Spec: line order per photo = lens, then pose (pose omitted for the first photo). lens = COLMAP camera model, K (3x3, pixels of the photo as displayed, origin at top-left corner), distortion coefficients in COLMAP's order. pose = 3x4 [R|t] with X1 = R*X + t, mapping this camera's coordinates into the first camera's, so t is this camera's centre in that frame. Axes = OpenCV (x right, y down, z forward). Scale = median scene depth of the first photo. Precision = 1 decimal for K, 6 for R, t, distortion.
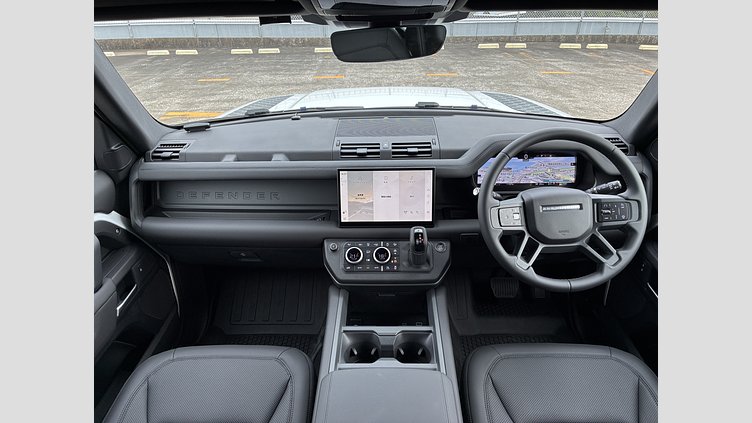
lens RADIAL K [[413.2, 0, 376.0], [0, 413.2, 211.5], [0, 0, 1]] dist [0.000046, -0.000045]
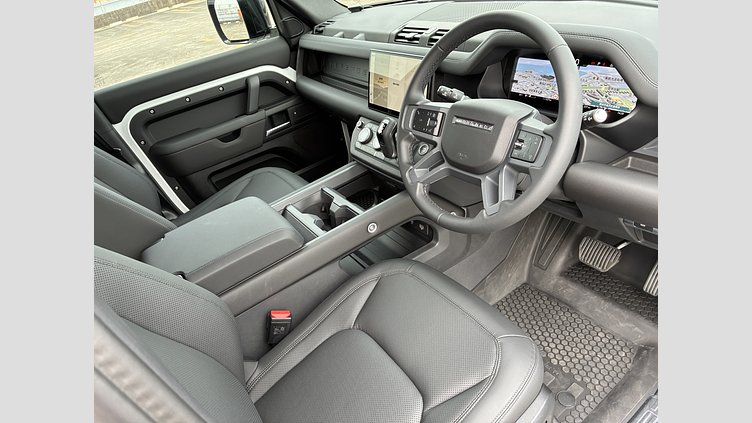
lens RADIAL K [[413.2, 0, 376.0], [0, 413.2, 211.5], [0, 0, 1]] dist [0.000046, -0.000045]
pose [[0.593511, 0.373872, -0.712716, 0.758637], [-0.199207, 0.926240, 0.319993, -0.057575], [0.779783, -0.047941, 0.624212, 0.307395]]
